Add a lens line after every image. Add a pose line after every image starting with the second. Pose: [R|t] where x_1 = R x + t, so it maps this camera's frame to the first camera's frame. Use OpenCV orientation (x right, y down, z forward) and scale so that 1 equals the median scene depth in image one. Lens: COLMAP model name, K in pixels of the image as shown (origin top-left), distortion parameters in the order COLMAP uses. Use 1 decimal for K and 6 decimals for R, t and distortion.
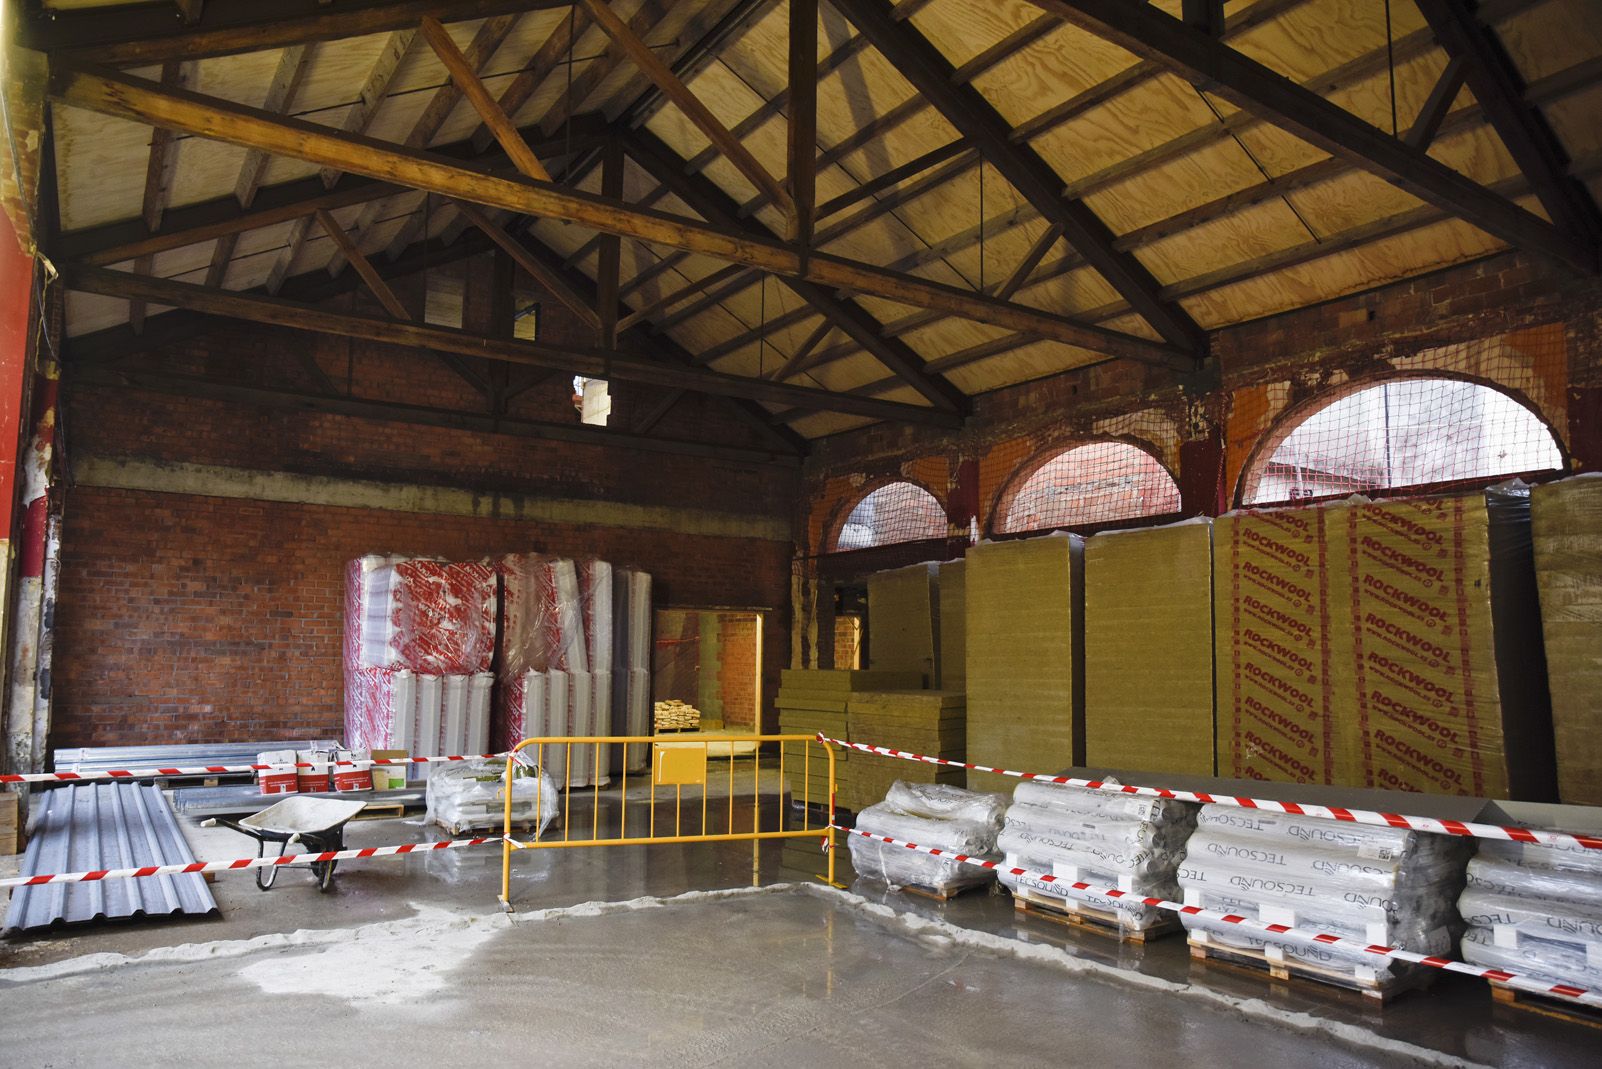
lens RADIAL K [[1076.5, 0, 801.2], [0, 1076.5, 544.9], [0, 0, 1]] dist [-0.130908, 0.091501]
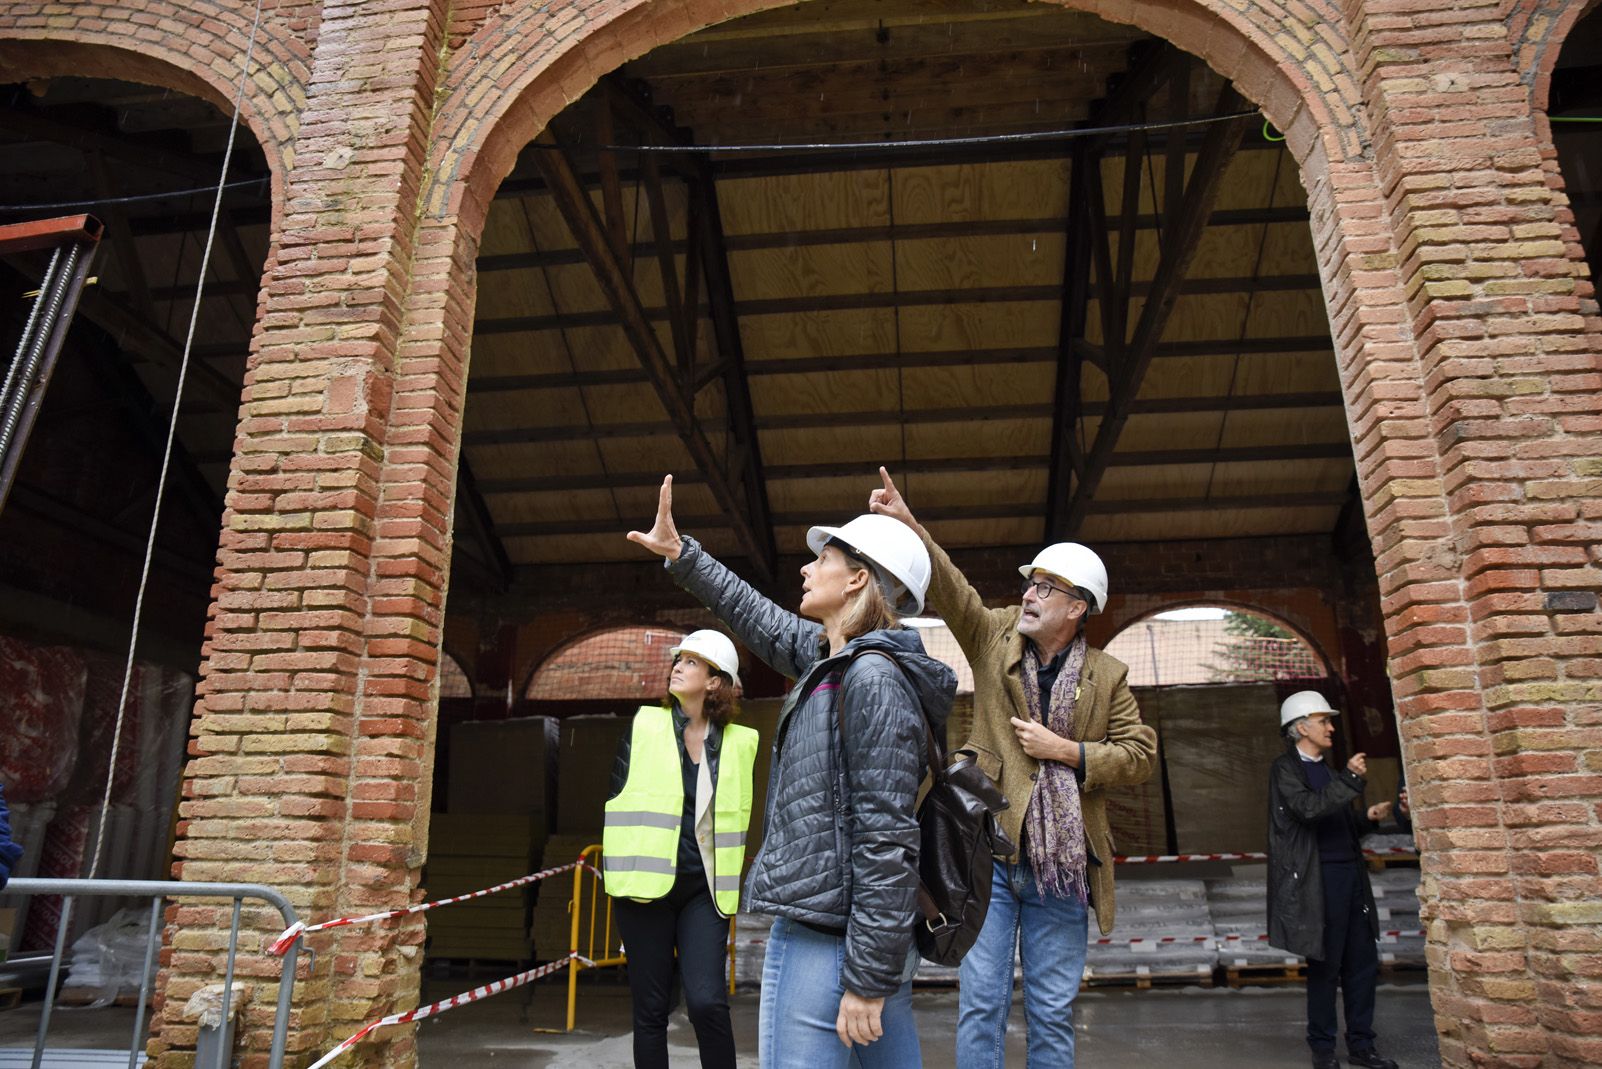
lens RADIAL K [[1076.5, 0, 801.2], [0, 1076.5, 544.9], [0, 0, 1]] dist [-0.130908, 0.091501]
pose [[0.643159, 0.216487, 0.734493, -0.676365], [-0.062807, 0.970885, -0.231165, 0.102263], [-0.763153, 0.102545, 0.638030, 0.199029]]
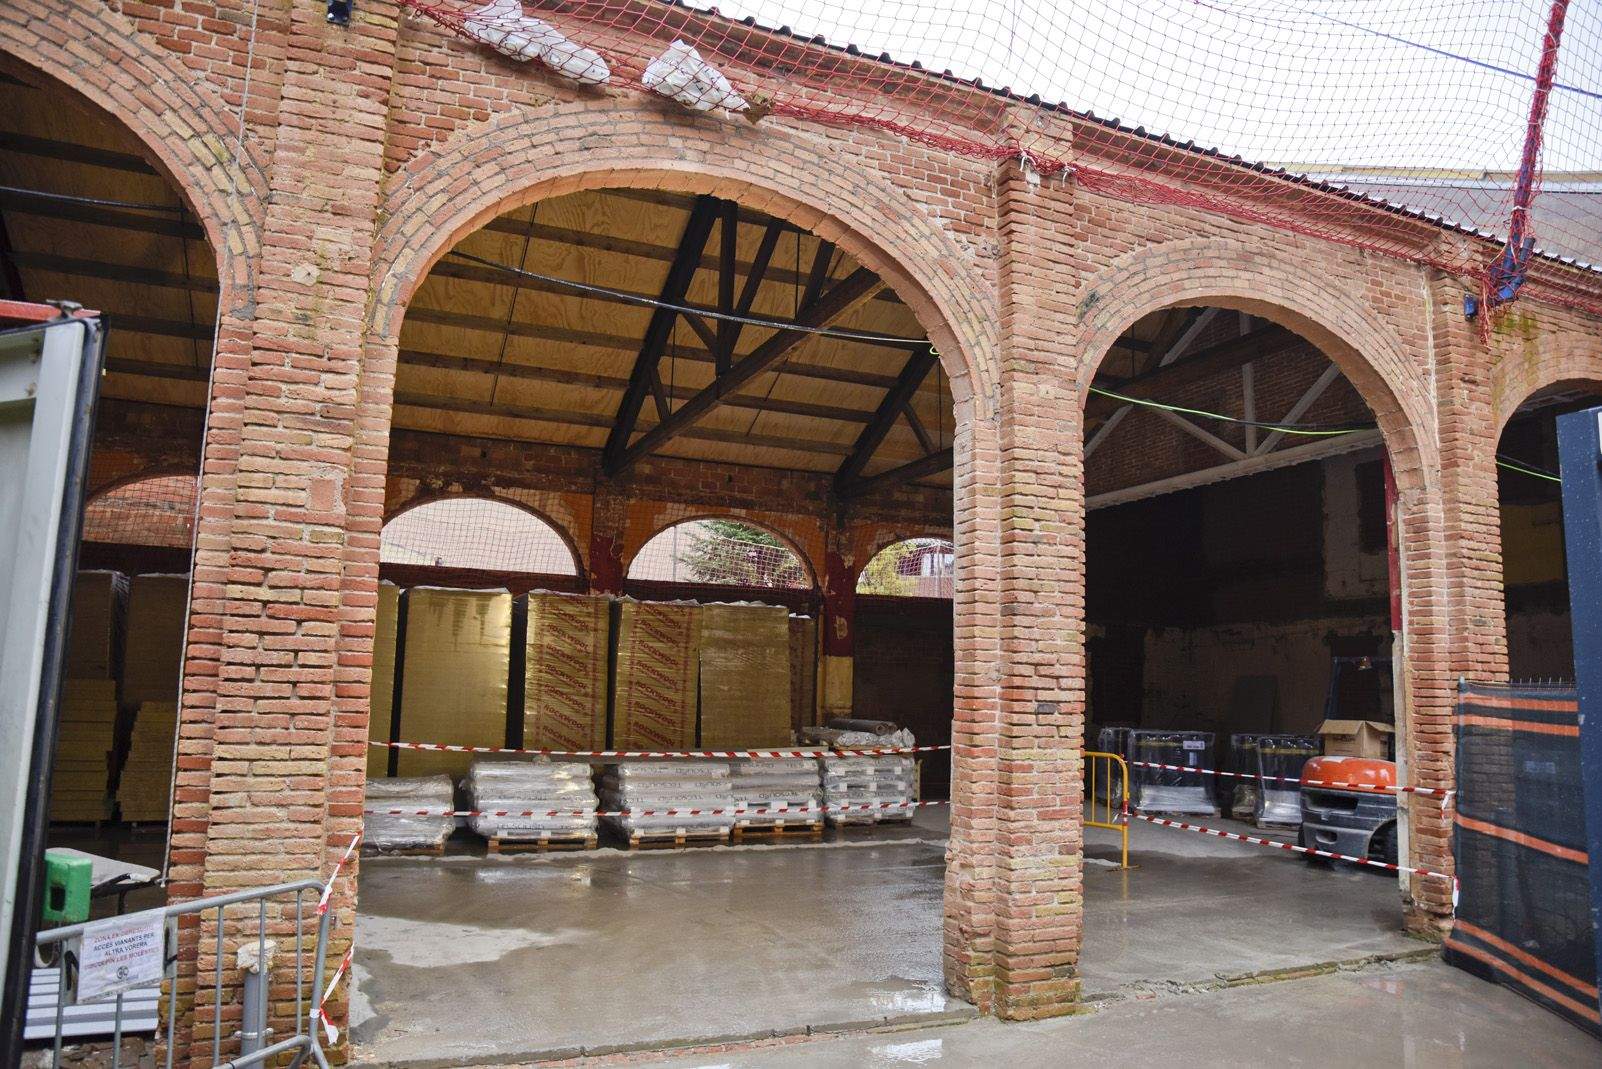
lens RADIAL K [[1076.5, 0, 801.2], [0, 1076.5, 544.9], [0, 0, 1]] dist [-0.130908, 0.091501]
pose [[0.183232, 0.126001, 0.974961, -0.944849], [-0.119044, 0.987298, -0.105222, 0.020310], [-0.975835, -0.096784, 0.195904, 0.248901]]
